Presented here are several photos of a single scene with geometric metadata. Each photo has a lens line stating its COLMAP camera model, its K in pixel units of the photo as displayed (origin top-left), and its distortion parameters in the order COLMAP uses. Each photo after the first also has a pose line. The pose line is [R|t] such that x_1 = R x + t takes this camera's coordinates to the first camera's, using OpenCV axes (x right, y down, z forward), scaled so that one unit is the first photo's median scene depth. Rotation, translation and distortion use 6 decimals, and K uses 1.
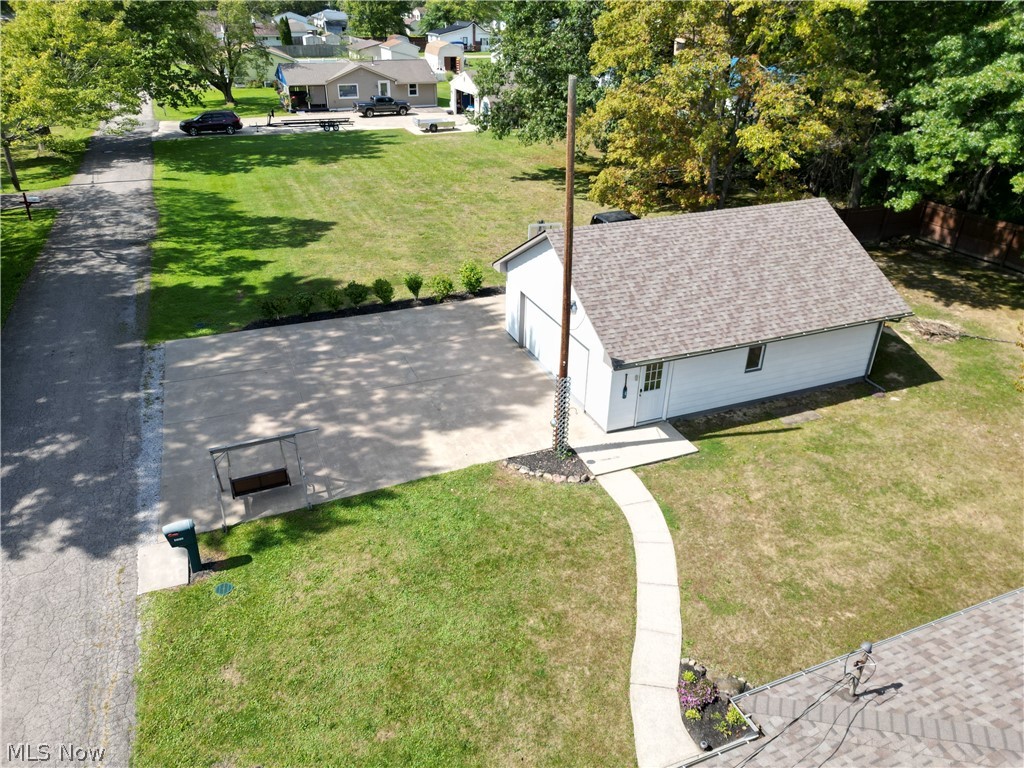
lens RADIAL K [[728.3, 0, 499.4], [0, 728.3, 381.4], [0, 0, 1]] dist [0.045164, -0.003525]
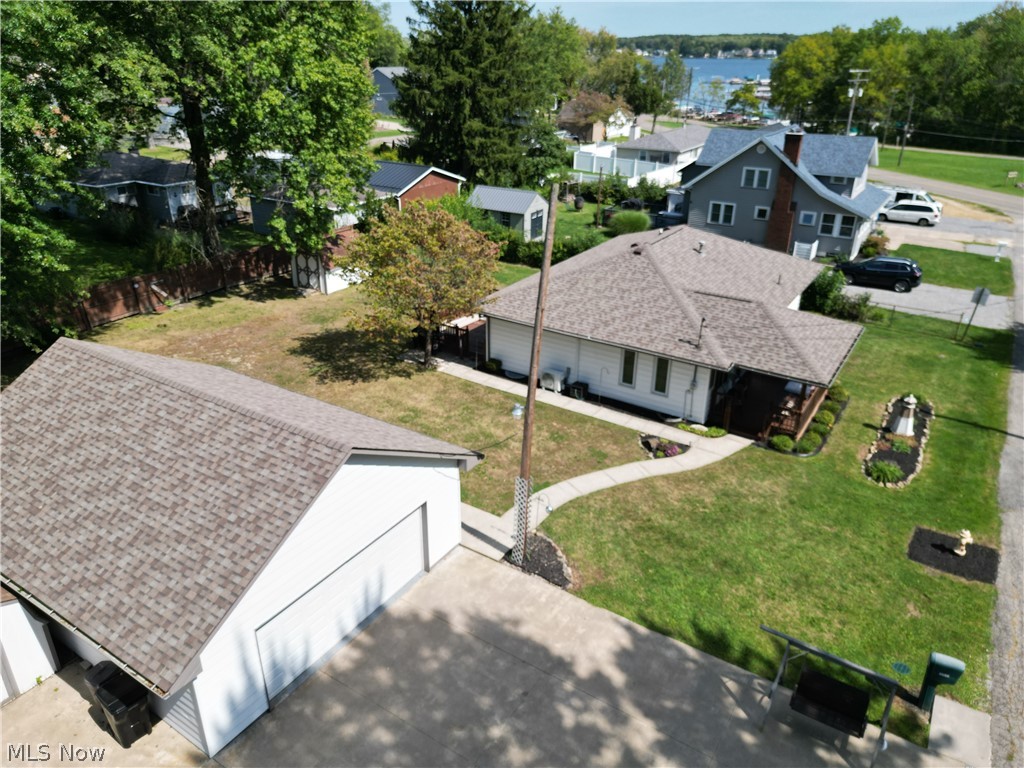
lens RADIAL K [[728.8, 0, 499.1], [0, 728.8, 385.1], [0, 0, 1]] dist [0.010621, 0.002710]
pose [[-0.570174, -0.359886, 0.738501, -0.280685], [0.378069, 0.683142, 0.624804, -0.354873], [-0.729360, 0.635451, -0.253448, 0.600982]]
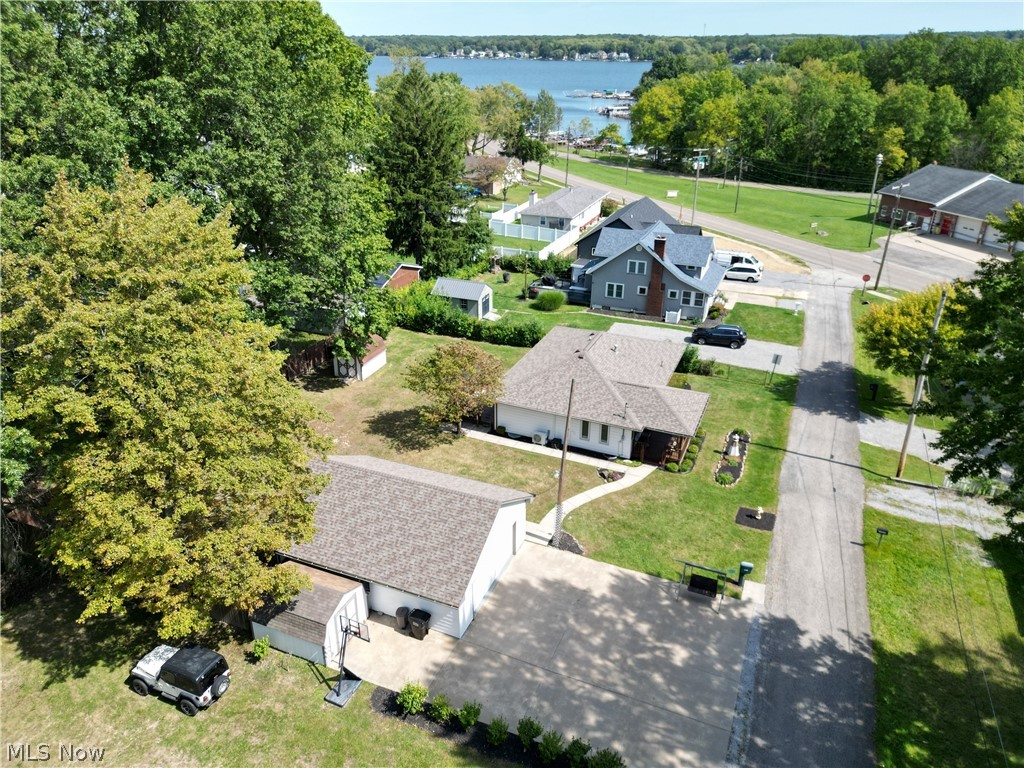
lens RADIAL K [[728.3, 0, 499.4], [0, 728.3, 381.4], [0, 0, 1]] dist [0.045164, -0.003525]
pose [[-0.704815, -0.311731, 0.637228, -0.489295], [0.326481, 0.654947, 0.681509, -0.834116], [-0.629798, 0.688380, -0.359843, 0.804731]]
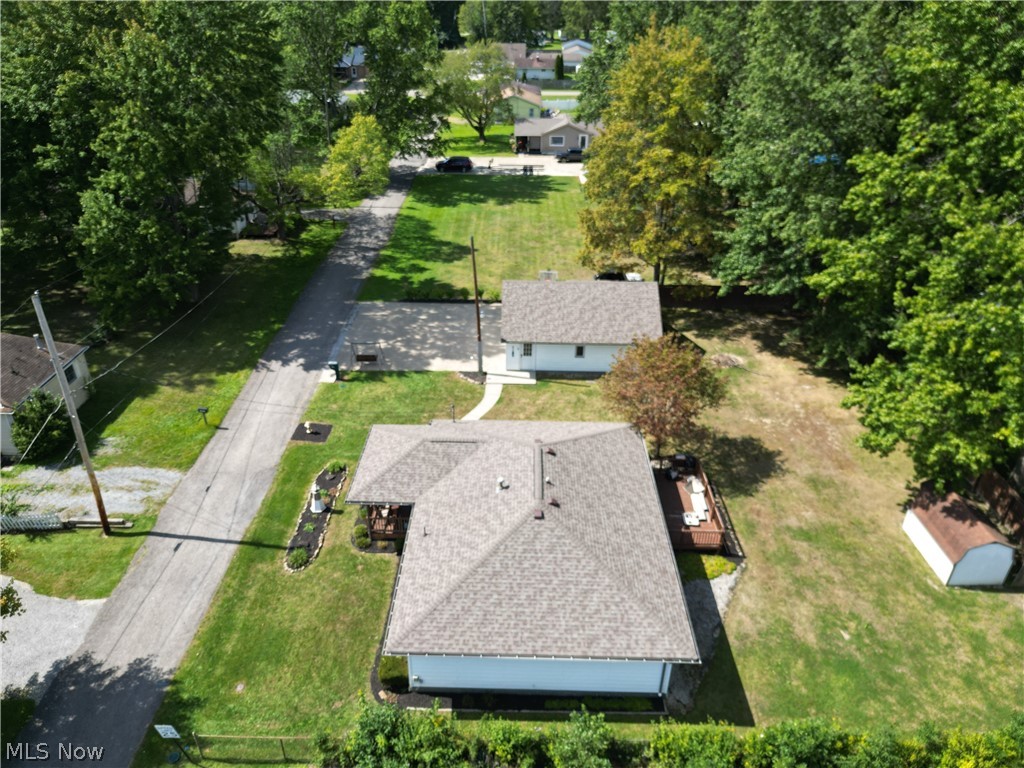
lens RADIAL K [[717.3, 0, 507.8], [0, 717.3, 369.3], [0, 0, 1]] dist [0.049814, -0.002697]
pose [[0.926155, 0.179454, -0.331713, 0.516534], [-0.177795, 0.983423, 0.035614, -0.009067], [0.332606, 0.025993, 0.942708, -0.655592]]
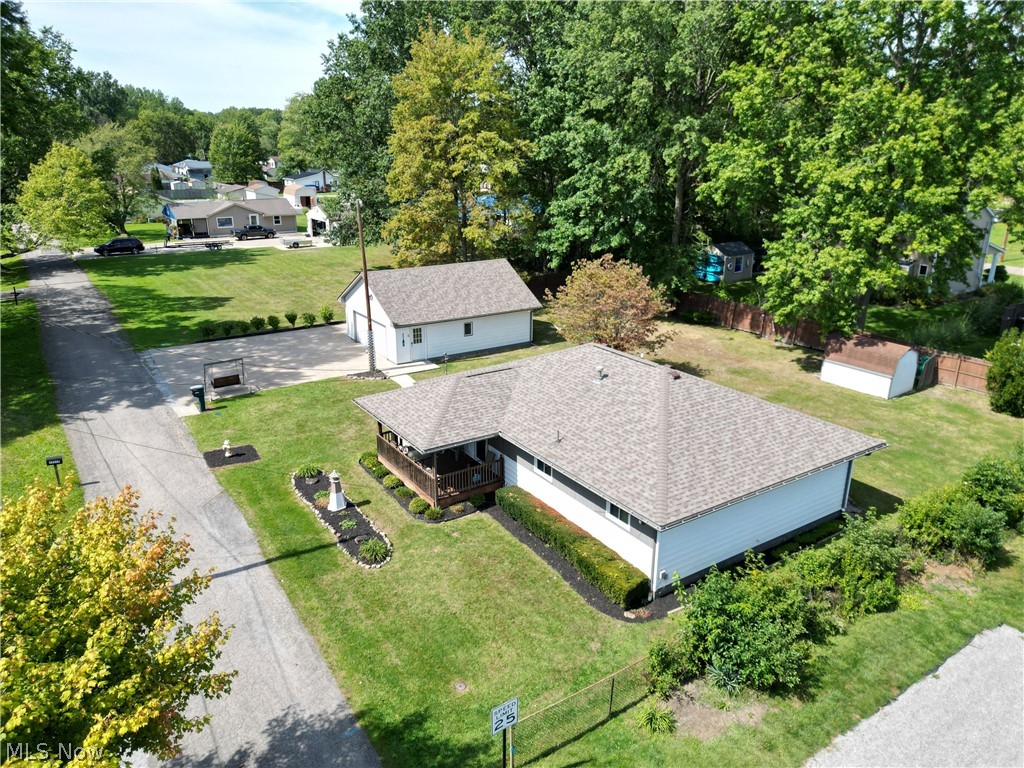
lens RADIAL K [[717.3, 0, 507.8], [0, 717.3, 369.3], [0, 0, 1]] dist [0.049814, -0.002697]
pose [[0.978603, -0.068235, 0.194115, 0.033918], [0.101677, 0.980545, -0.167908, 0.255977], [-0.178881, 0.184052, 0.966502, -0.566578]]
